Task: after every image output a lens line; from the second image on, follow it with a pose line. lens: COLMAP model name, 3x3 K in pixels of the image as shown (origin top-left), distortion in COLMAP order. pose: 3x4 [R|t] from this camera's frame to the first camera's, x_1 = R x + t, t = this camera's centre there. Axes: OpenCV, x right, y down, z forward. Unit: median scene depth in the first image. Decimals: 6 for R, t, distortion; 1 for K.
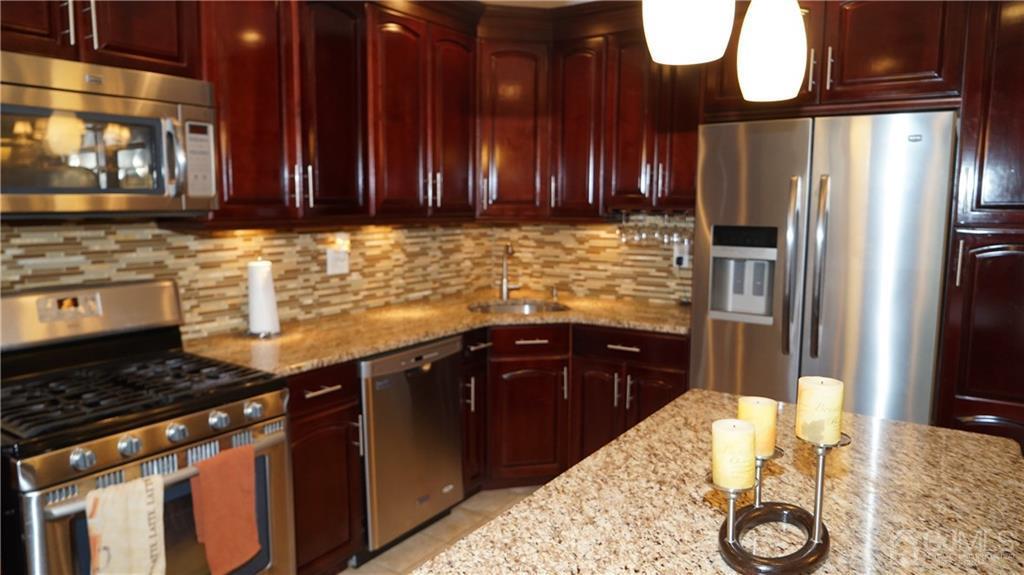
lens RADIAL K [[690.0, 0, 506.4], [0, 690.0, 286.5], [0, 0, 1]] dist [-0.017296, 0.024545]
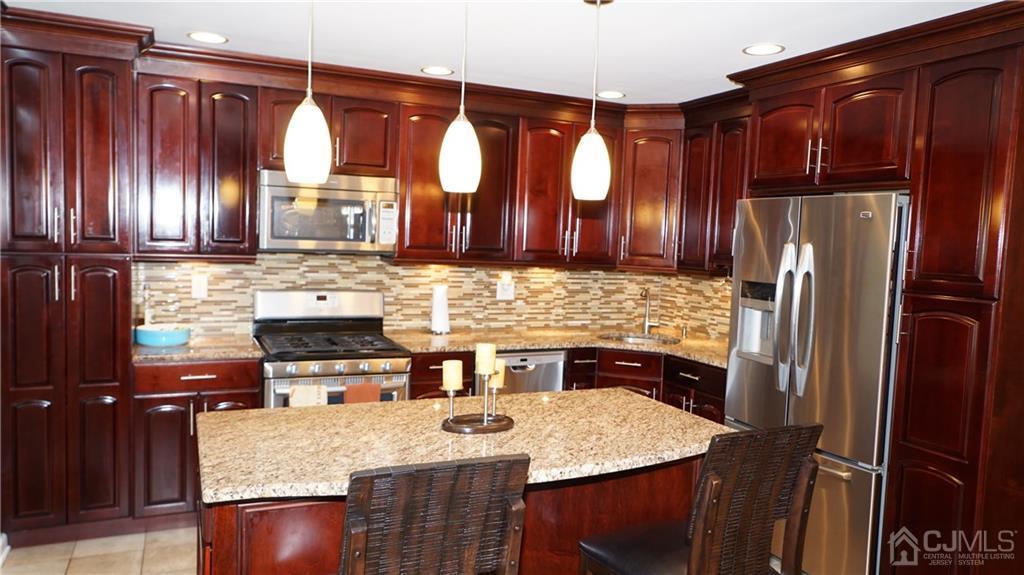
lens RADIAL K [[724.0, 0, 504.0], [0, 724.0, 287.4], [0, 0, 1]] dist [0.006066, 0.001056]
pose [[0.849882, 0.066803, -0.522721, 0.561438], [-0.101714, 0.994075, -0.038333, 0.014470], [0.517063, 0.085747, 0.851642, -0.289573]]
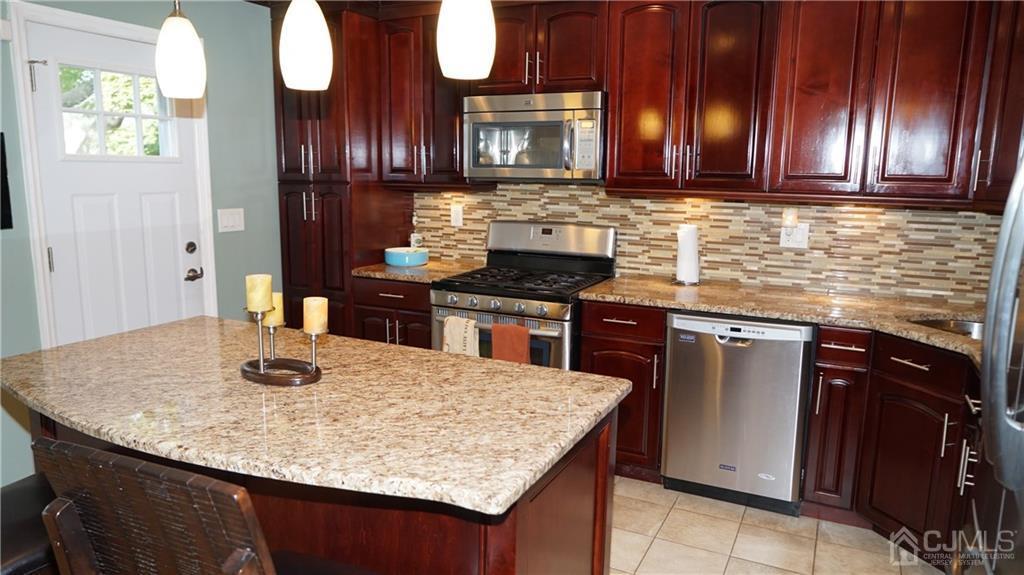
lens RADIAL K [[690.0, 0, 508.6], [0, 690.0, 290.9], [0, 0, 1]] dist [-0.017296, 0.024545]
pose [[0.132258, 0.171411, -0.976282, 0.747040], [-0.139047, 0.978403, 0.152947, -0.056746], [0.981414, 0.115521, 0.153236, 0.459301]]
